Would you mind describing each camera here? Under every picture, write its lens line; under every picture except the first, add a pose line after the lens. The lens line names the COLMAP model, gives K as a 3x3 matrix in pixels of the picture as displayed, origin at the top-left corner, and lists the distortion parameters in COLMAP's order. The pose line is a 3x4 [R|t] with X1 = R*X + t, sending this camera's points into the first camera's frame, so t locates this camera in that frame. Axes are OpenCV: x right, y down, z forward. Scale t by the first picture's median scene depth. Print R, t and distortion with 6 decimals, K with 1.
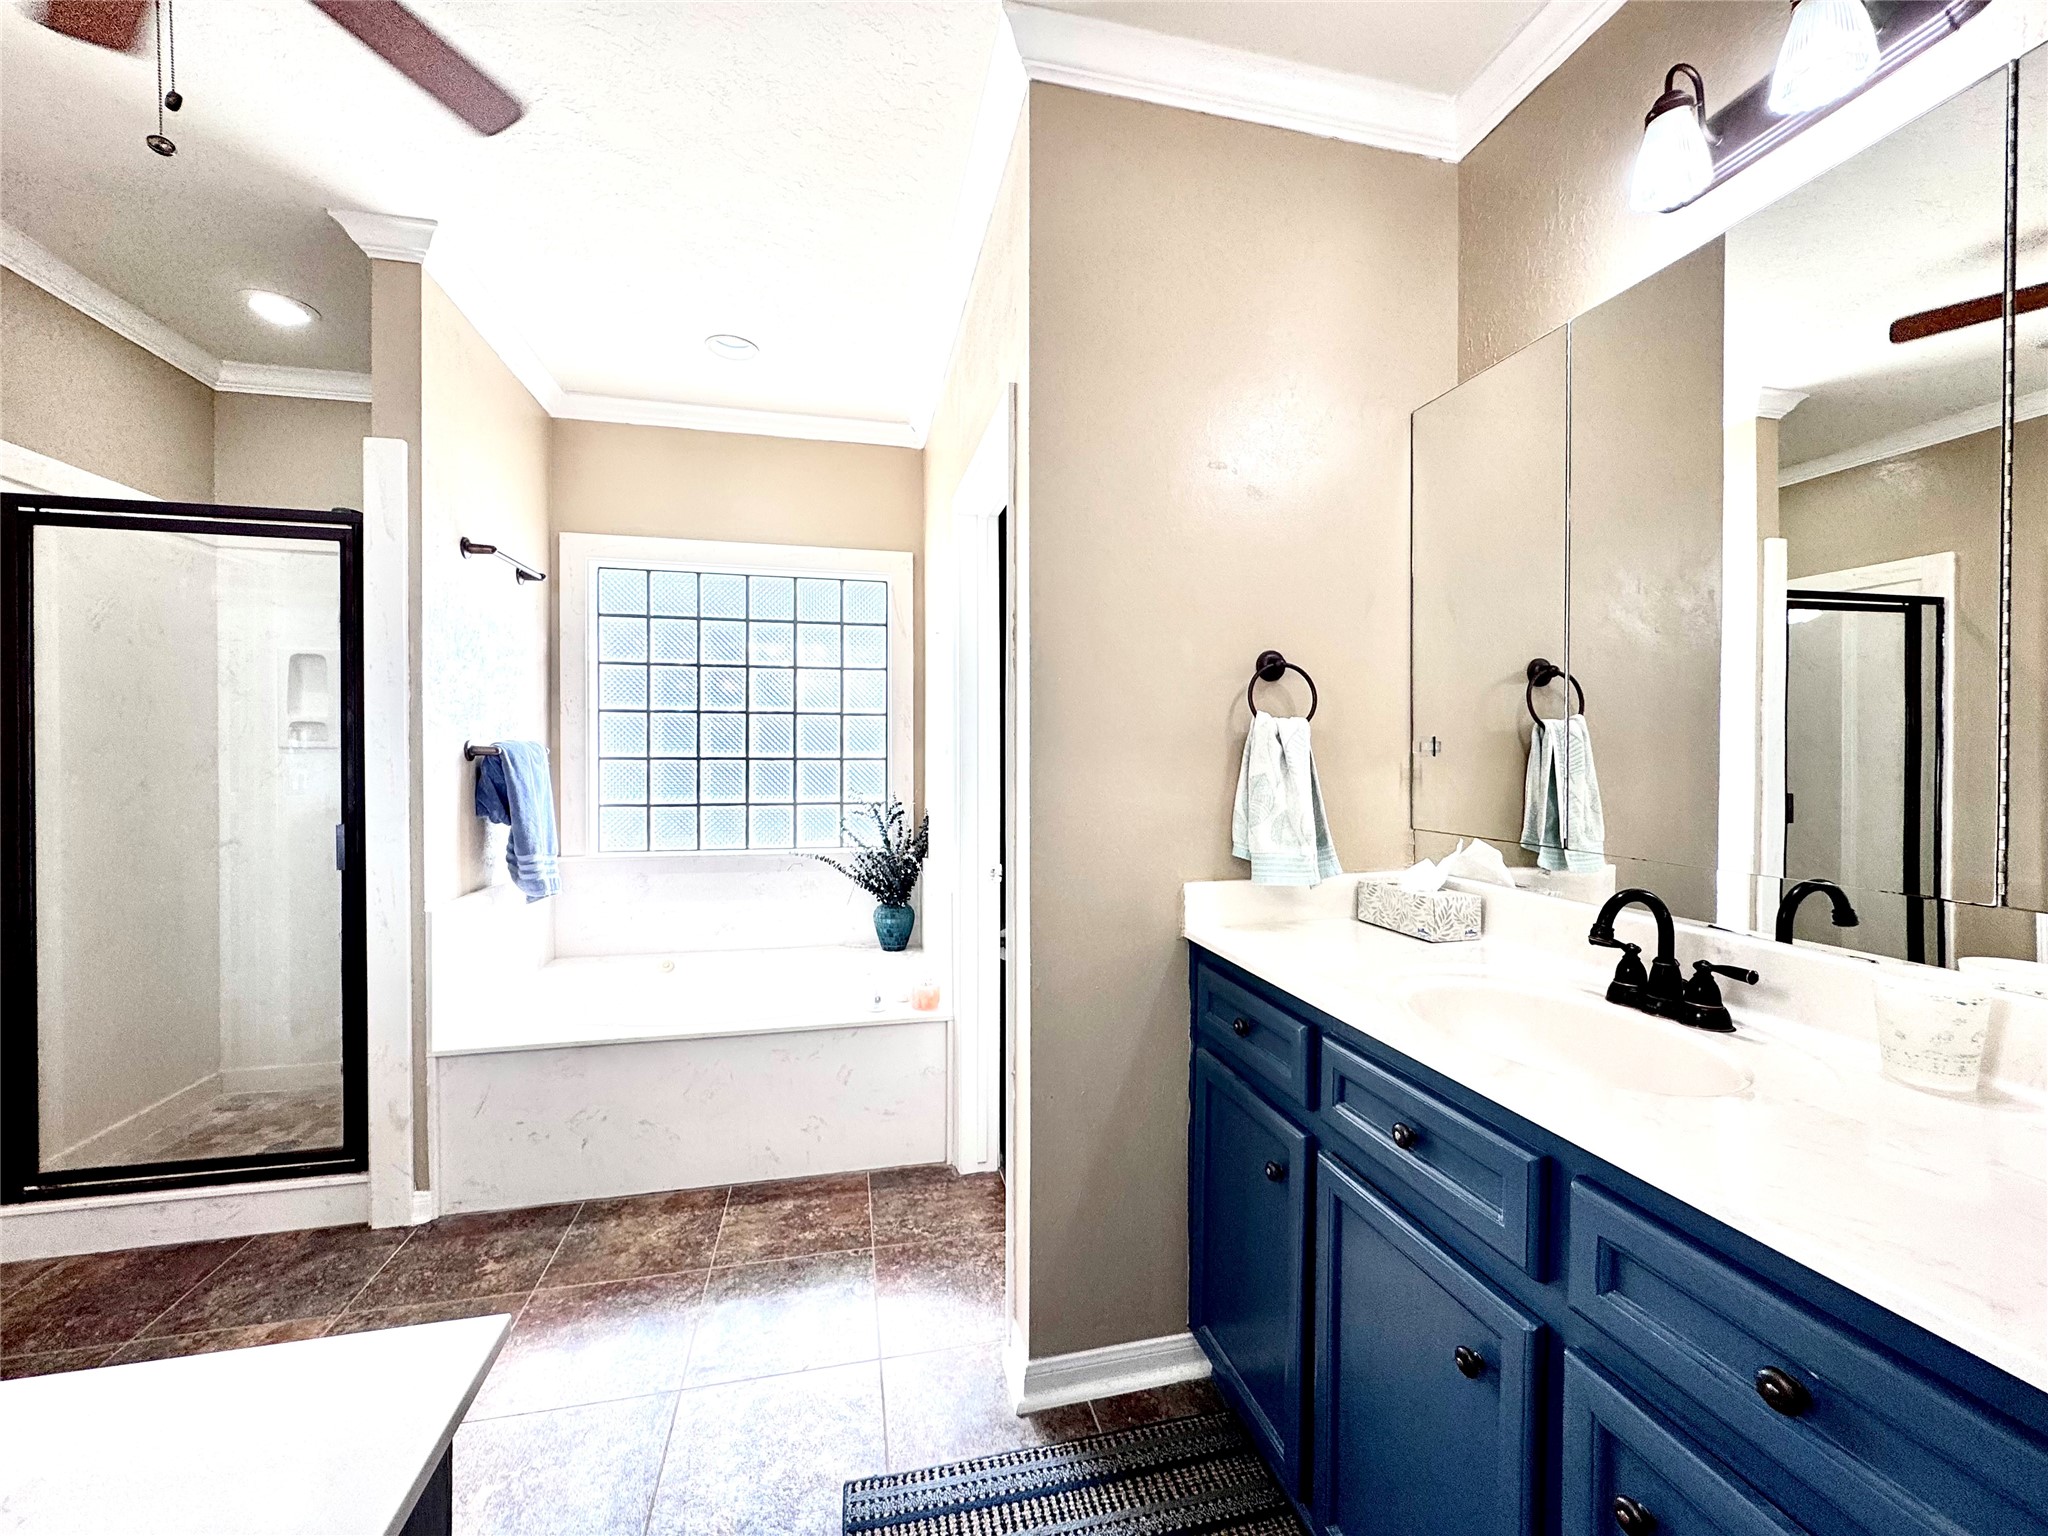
lens RADIAL K [[832.5, 0, 1029.1], [0, 832.5, 762.9], [0, 0, 1]] dist [-0.000066, -0.000203]
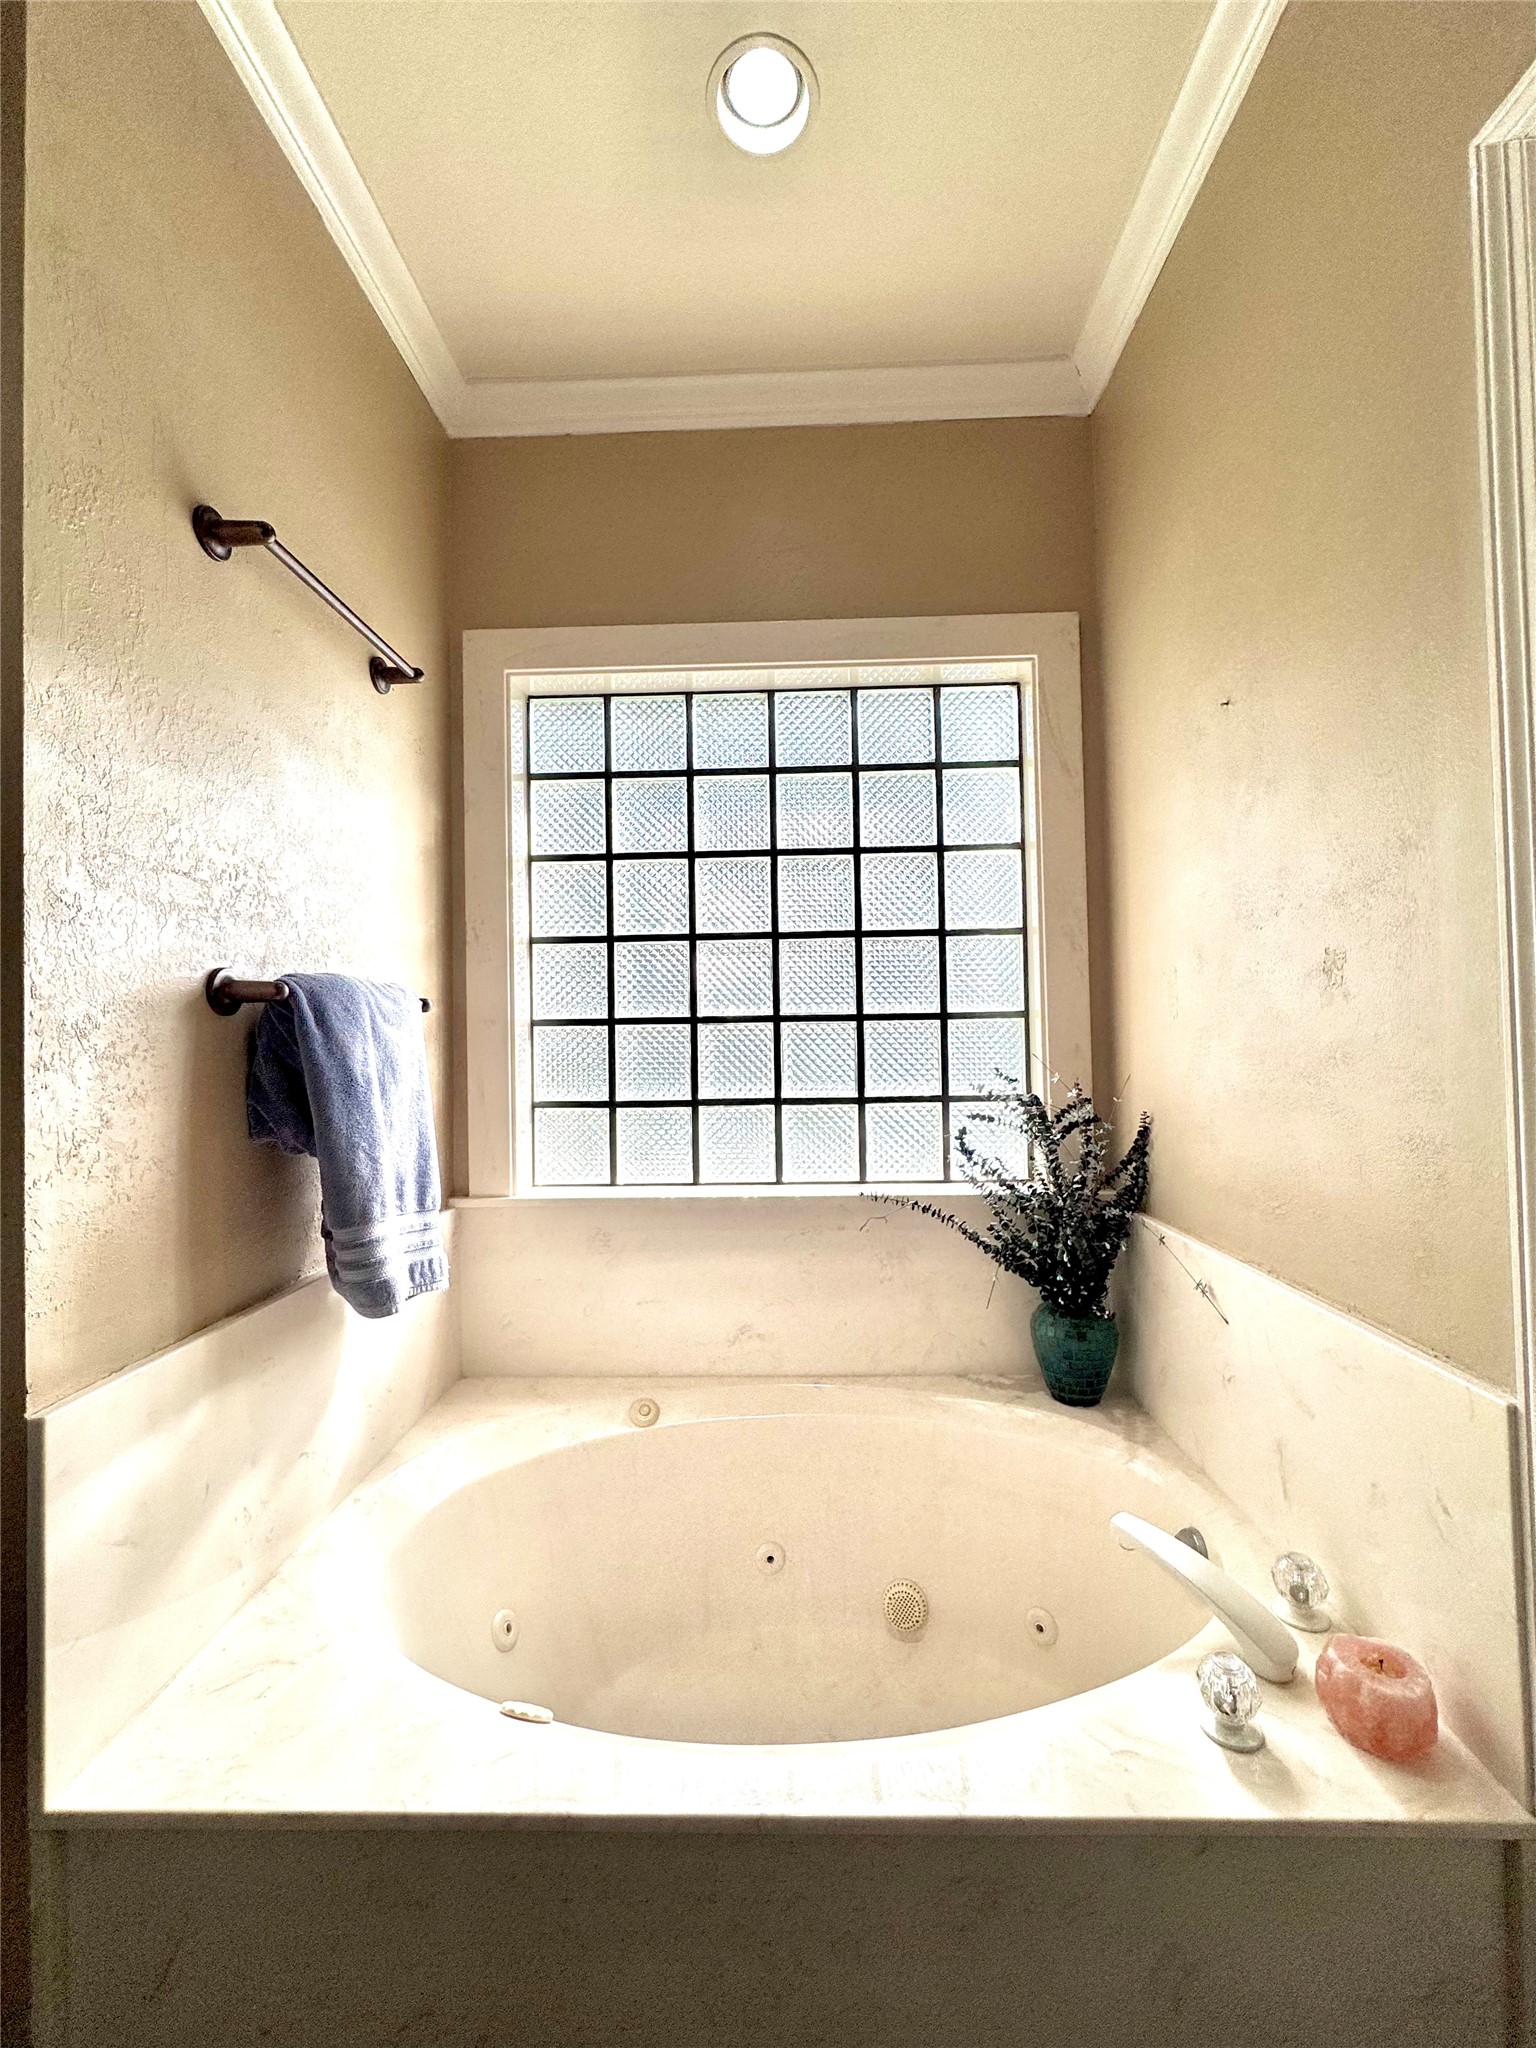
lens RADIAL K [[832.5, 0, 768.8], [0, 832.5, 1019.7], [0, 0, 1]] dist [-0.000066, -0.000203]
pose [[0.965622, -0.026210, -0.258624, -0.272993], [0.017514, 0.999203, -0.035868, 0.020525], [0.259358, 0.030105, 0.965312, 0.633726]]
